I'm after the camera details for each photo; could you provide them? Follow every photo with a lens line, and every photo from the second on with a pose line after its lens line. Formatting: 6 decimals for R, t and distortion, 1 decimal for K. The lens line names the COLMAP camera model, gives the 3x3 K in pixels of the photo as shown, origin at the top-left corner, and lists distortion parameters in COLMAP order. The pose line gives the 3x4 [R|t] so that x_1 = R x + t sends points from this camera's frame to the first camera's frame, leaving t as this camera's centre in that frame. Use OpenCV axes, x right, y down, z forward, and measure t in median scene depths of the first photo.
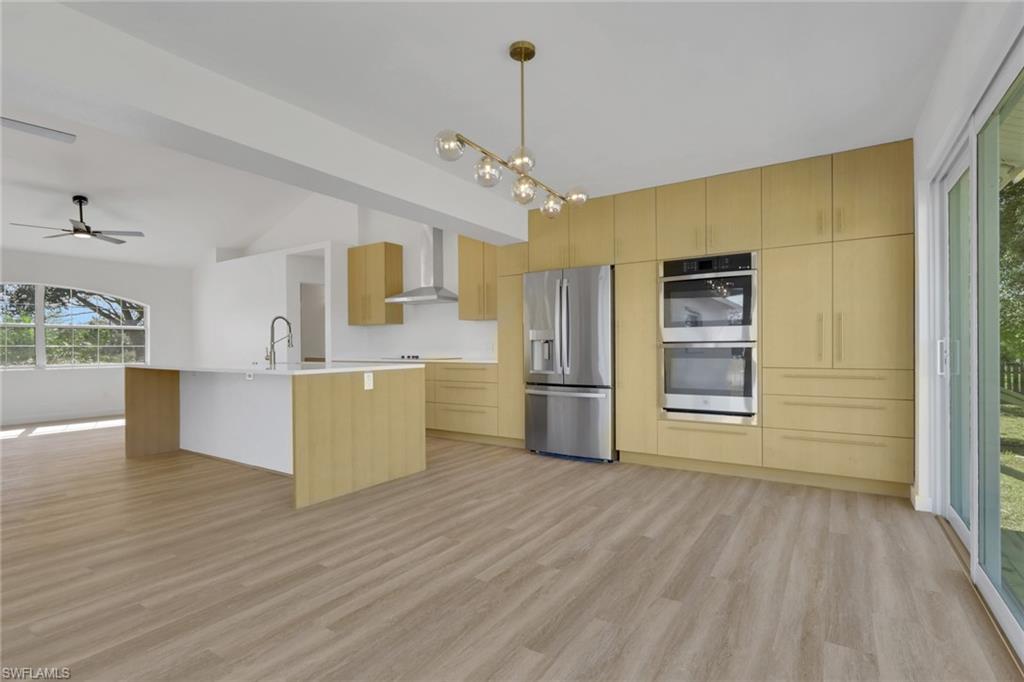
lens RADIAL K [[484.9, 0, 515.8], [0, 484.9, 348.4], [0, 0, 1]] dist [-0.002685, -0.000493]
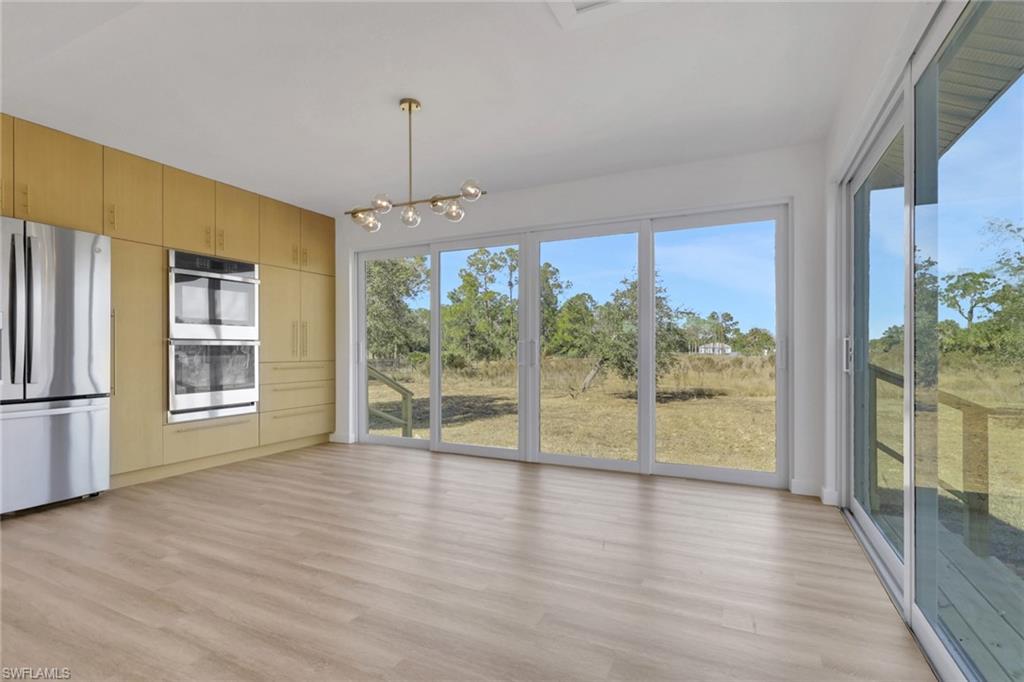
lens RADIAL K [[484.9, 0, 515.8], [0, 484.9, 348.4], [0, 0, 1]] dist [-0.002685, -0.000493]
pose [[-0.139509, 0.008618, 0.990183, -0.606052], [0.001316, 0.999963, -0.008518, 0.012282], [-0.990220, 0.000115, -0.139515, 0.429310]]
